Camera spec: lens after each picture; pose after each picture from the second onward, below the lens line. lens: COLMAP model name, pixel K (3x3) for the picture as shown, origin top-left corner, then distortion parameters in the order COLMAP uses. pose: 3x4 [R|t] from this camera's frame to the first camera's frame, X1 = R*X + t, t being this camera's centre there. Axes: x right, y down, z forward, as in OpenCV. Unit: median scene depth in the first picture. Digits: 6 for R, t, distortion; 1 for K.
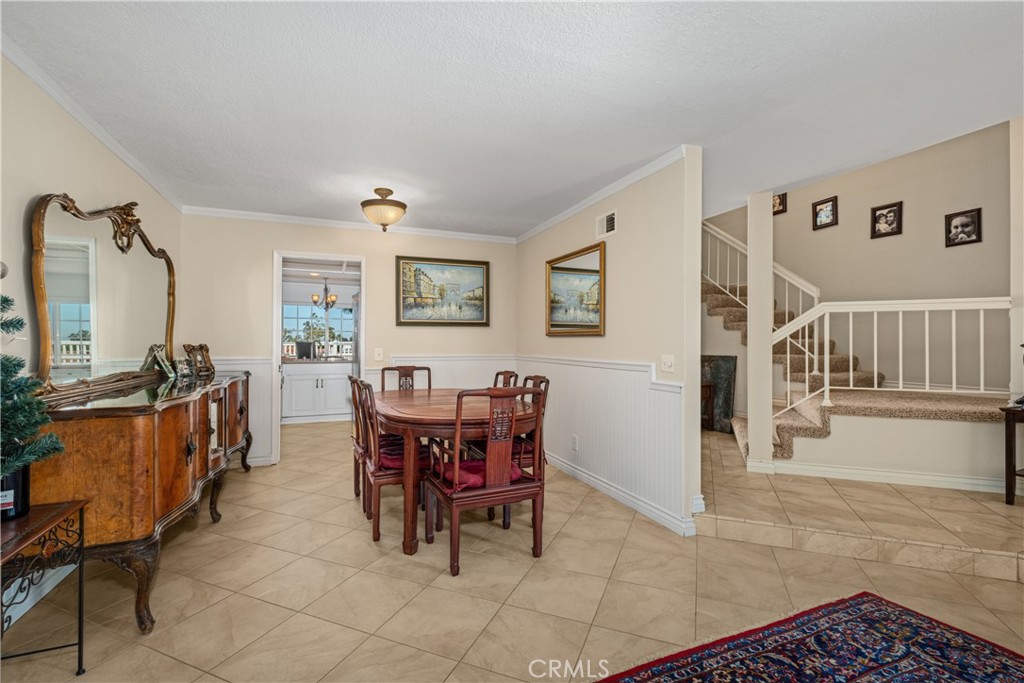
lens RADIAL K [[444.5, 0, 512.3], [0, 444.5, 337.7], [0, 0, 1]] dist [0.000749, -0.006166]
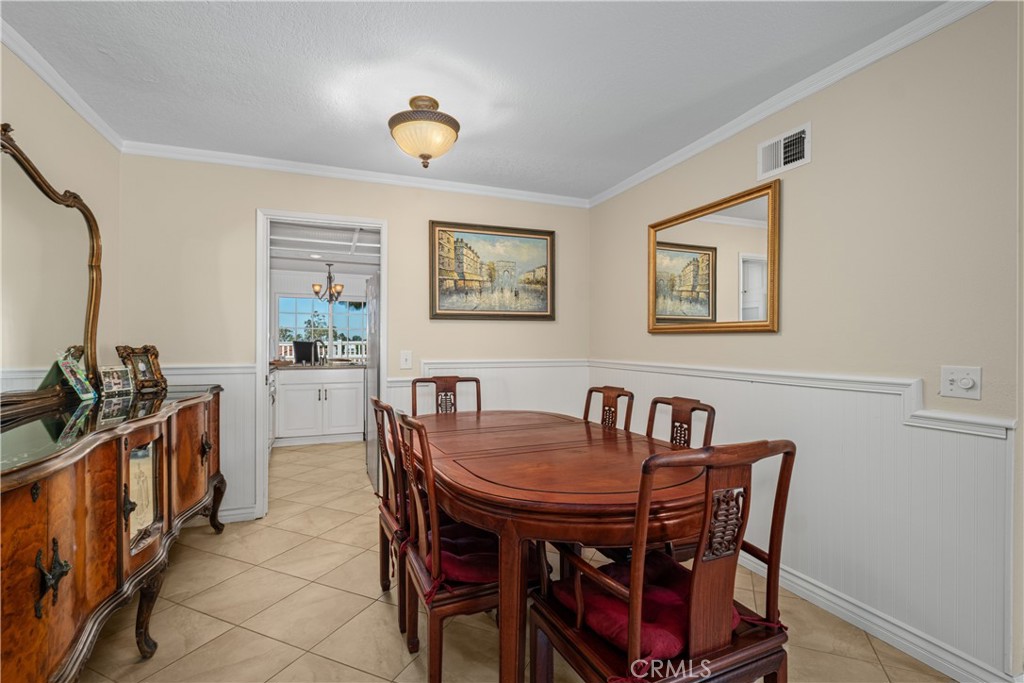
lens RADIAL K [[466.7, 0, 512.0], [0, 466.7, 341.5], [0, 0, 1]] dist [-0.003063, -0.000981]
pose [[0.999778, 0.000095, -0.021063, -0.120970], [0.000107, 0.999954, 0.009604, 0.001854], [0.021063, -0.009604, 0.999732, 0.271098]]
